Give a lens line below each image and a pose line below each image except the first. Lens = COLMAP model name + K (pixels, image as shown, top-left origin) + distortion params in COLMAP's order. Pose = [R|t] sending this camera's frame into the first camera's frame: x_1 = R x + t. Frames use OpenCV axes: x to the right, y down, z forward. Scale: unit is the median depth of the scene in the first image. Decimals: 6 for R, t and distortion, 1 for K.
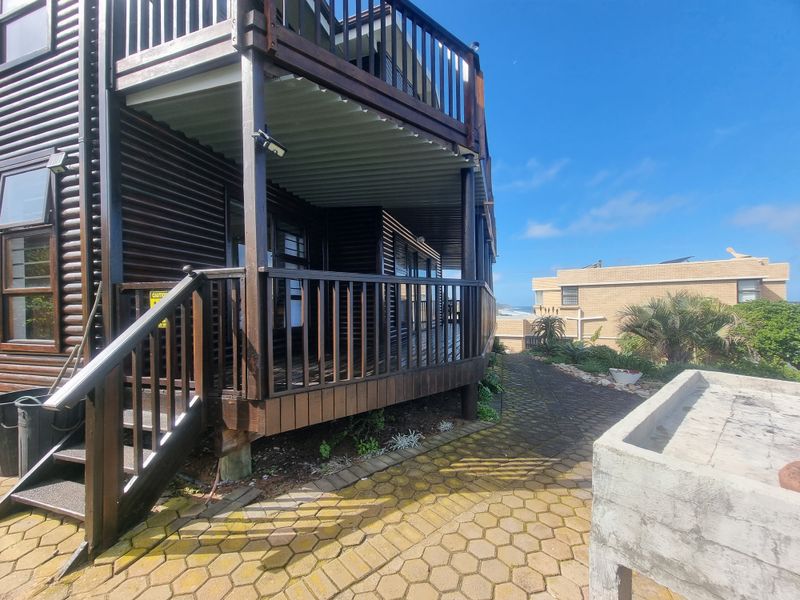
lens RADIAL K [[329.4, 0, 399.5], [0, 329.4, 305.3], [0, 0, 1]] dist [-0.003805, 0.000568]
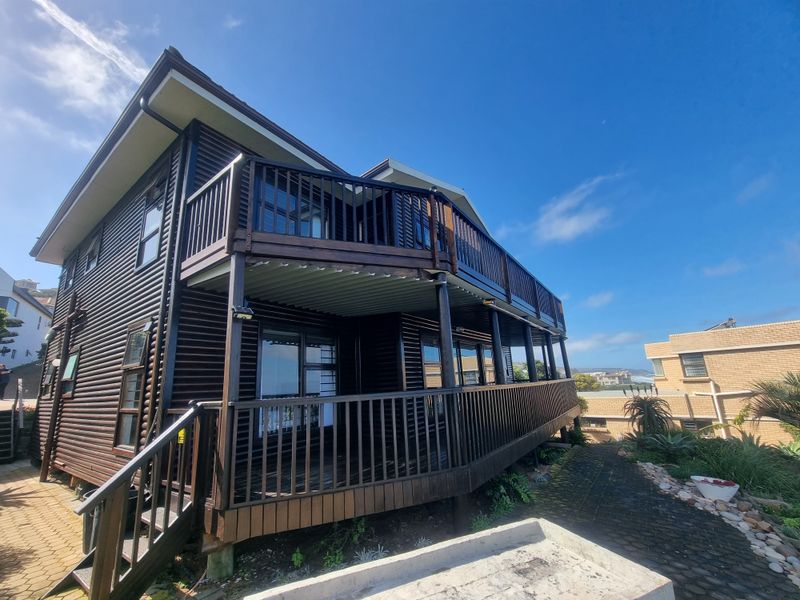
lens RADIAL K [[329.4, 0, 399.5], [0, 329.4, 305.3], [0, 0, 1]] dist [-0.003805, 0.000568]
pose [[0.948324, -0.107831, -0.298420, 0.599172], [0.040455, 0.973898, -0.223350, -0.149287], [0.314715, 0.199736, 0.927933, -0.103337]]
